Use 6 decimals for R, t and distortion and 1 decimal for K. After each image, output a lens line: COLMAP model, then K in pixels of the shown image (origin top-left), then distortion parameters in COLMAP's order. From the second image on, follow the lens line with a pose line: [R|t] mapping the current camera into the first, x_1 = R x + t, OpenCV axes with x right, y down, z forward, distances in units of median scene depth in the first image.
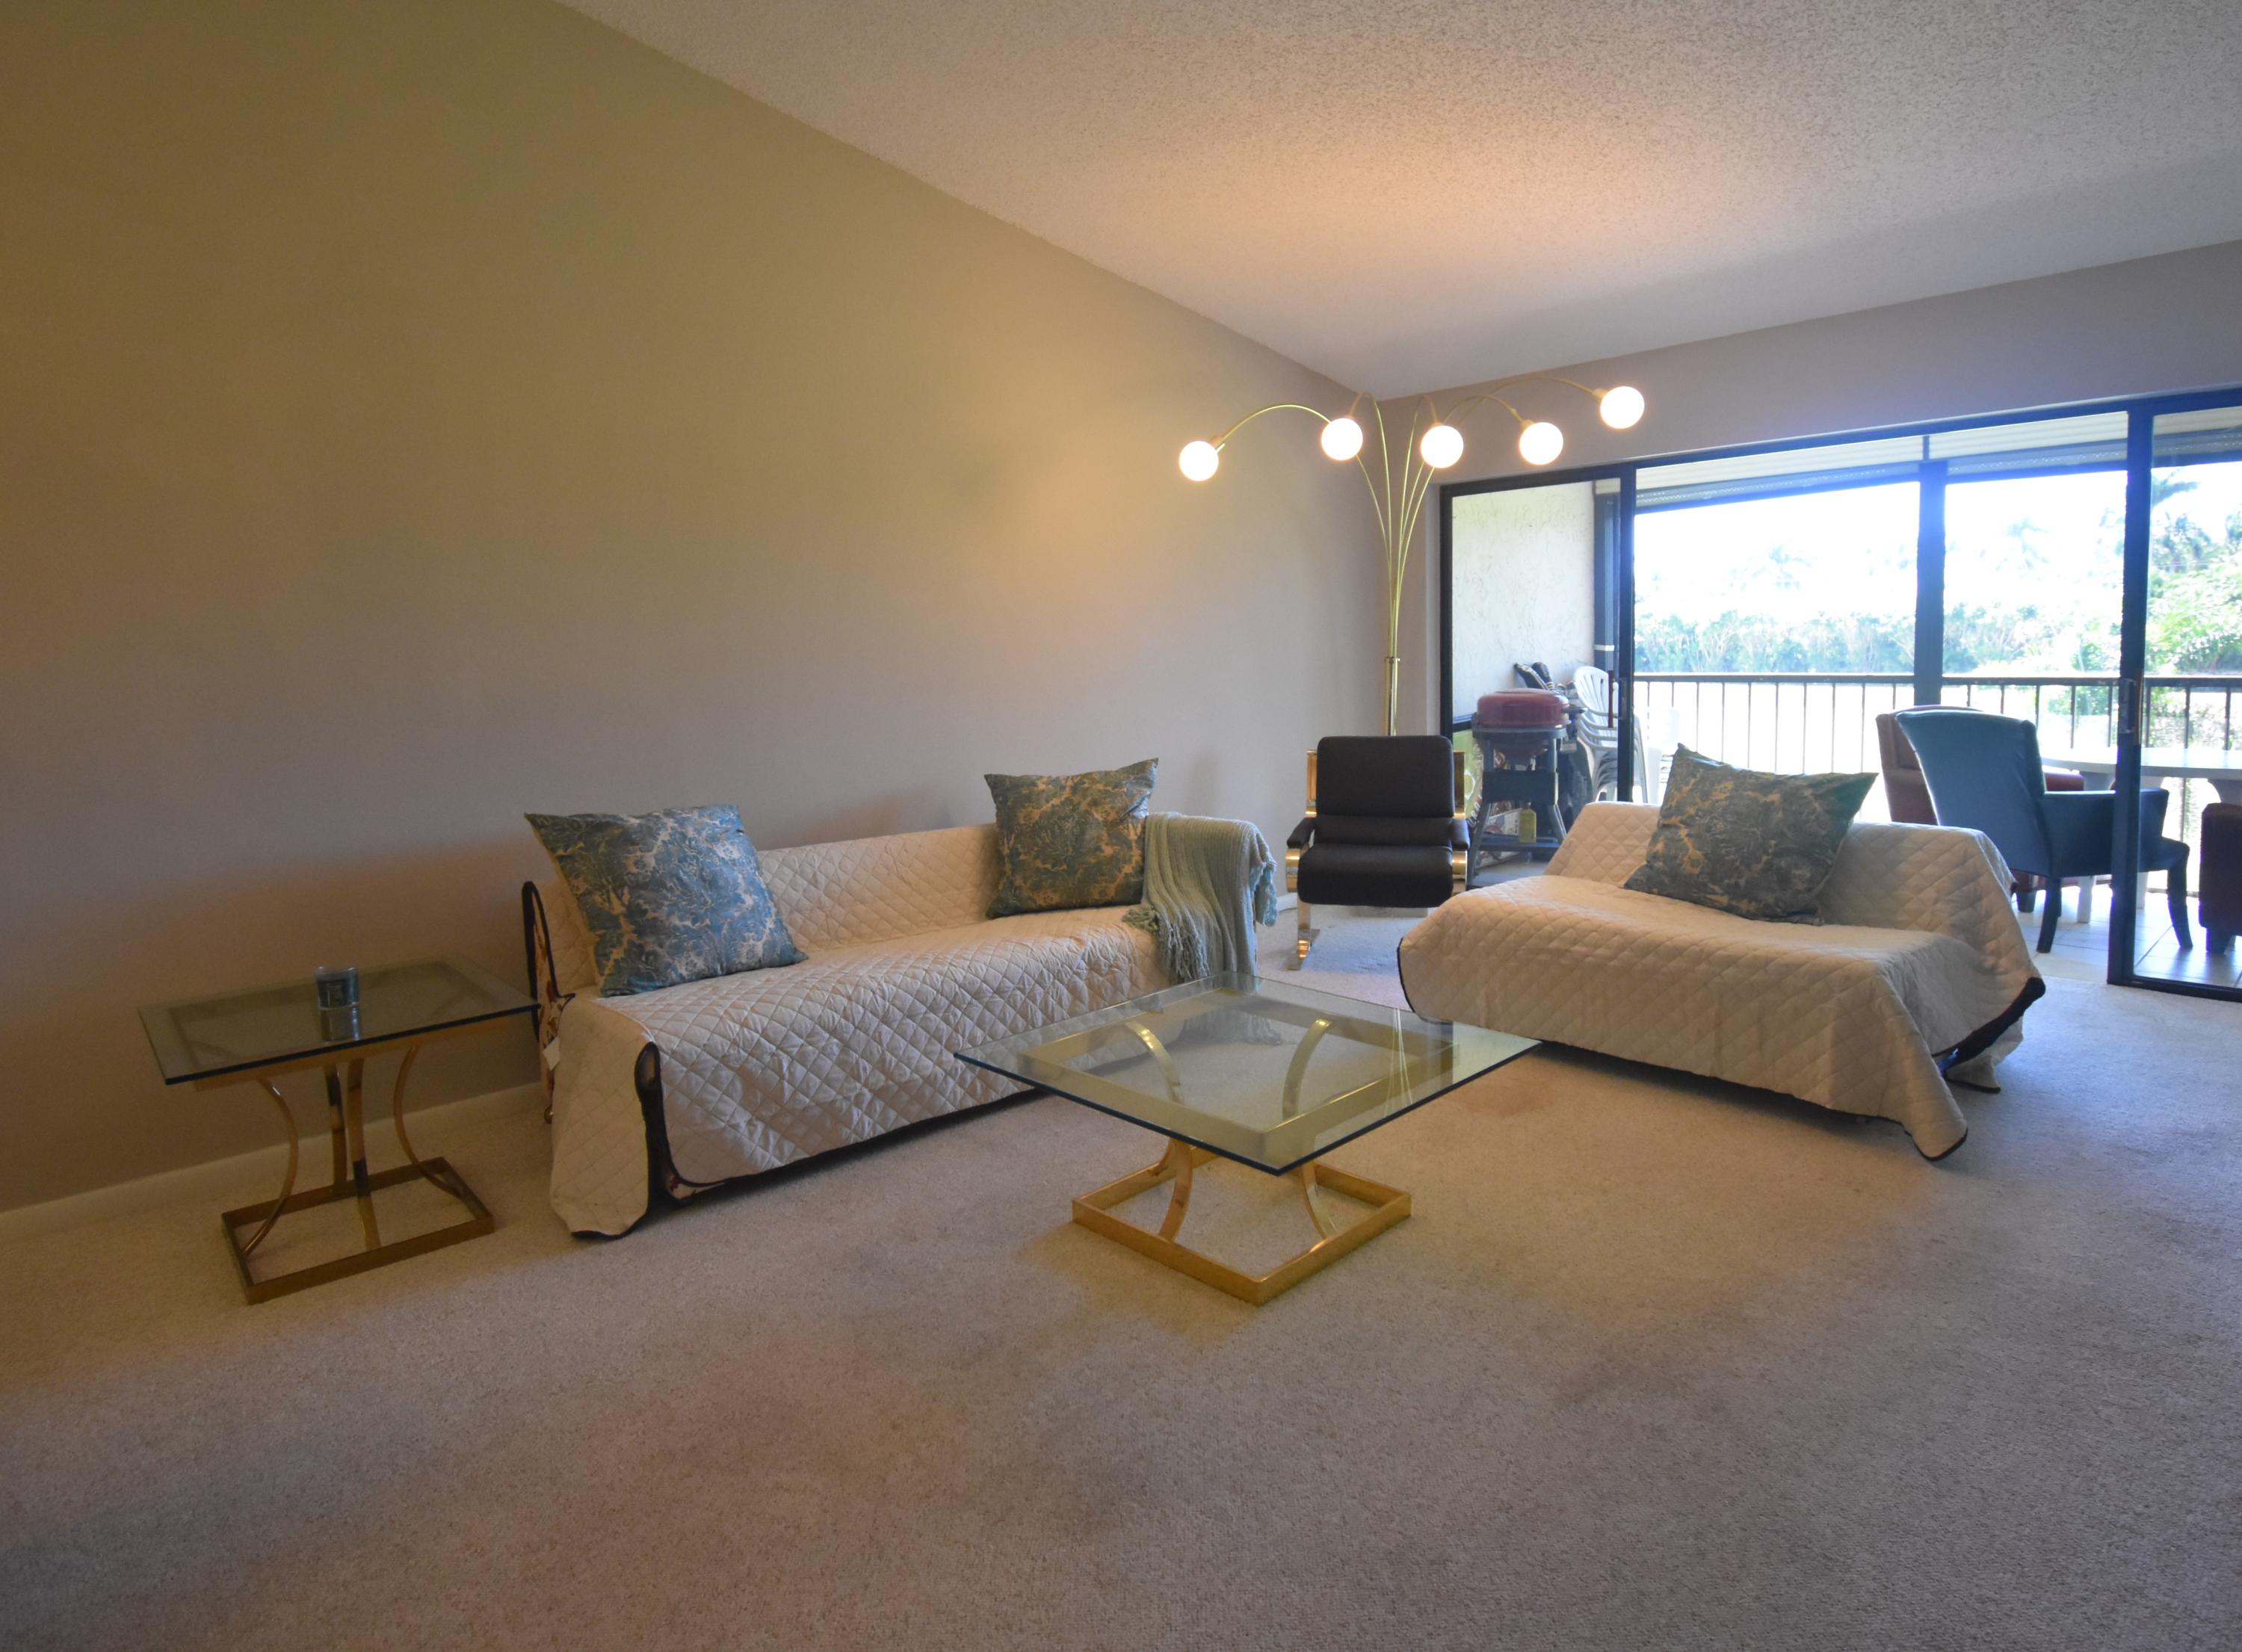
lens RADIAL K [[1308.5, 0, 1136.8], [0, 1308.5, 736.5], [0, 0, 1]] dist [-0.000411, -0.004191]
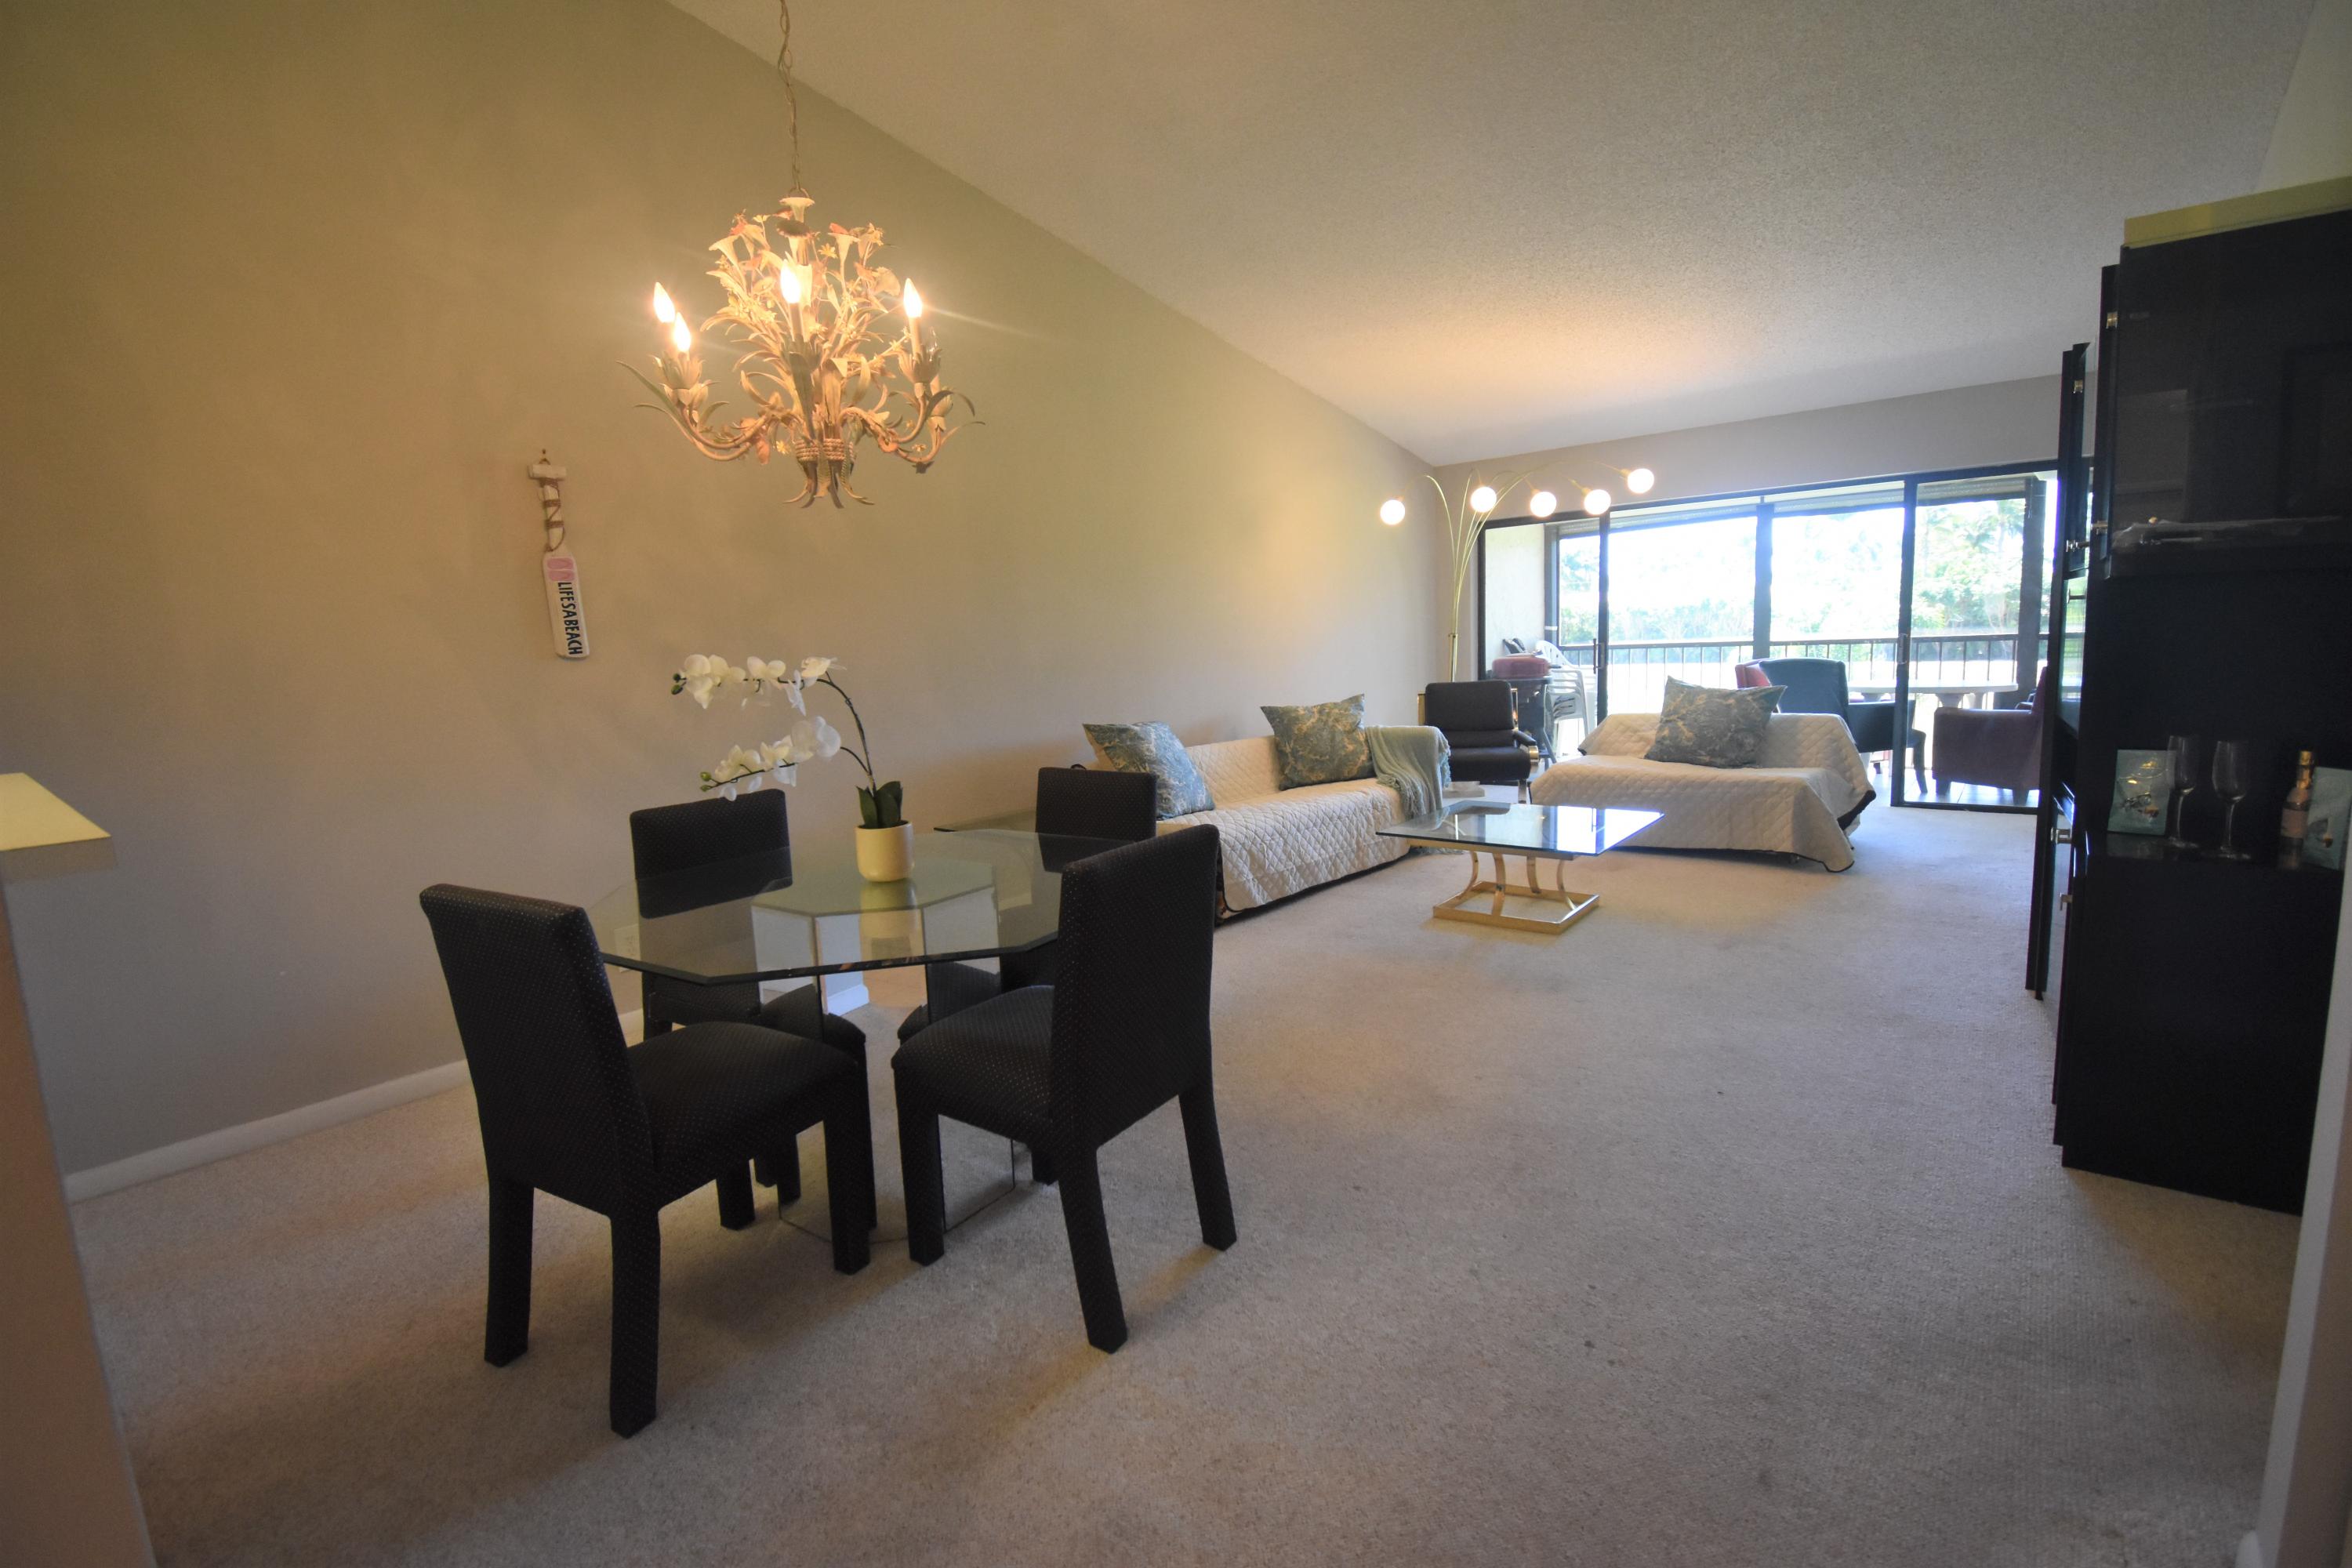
lens RADIAL K [[1071.8, 0, 1190.9], [0, 1071.8, 772.6], [0, 0, 1]] dist [-0.000648, 0.000009]
pose [[0.992797, -0.034272, 0.114804, -0.389814], [0.028370, 0.998209, 0.052660, 0.041477], [-0.116403, -0.049024, 0.991991, -0.352917]]
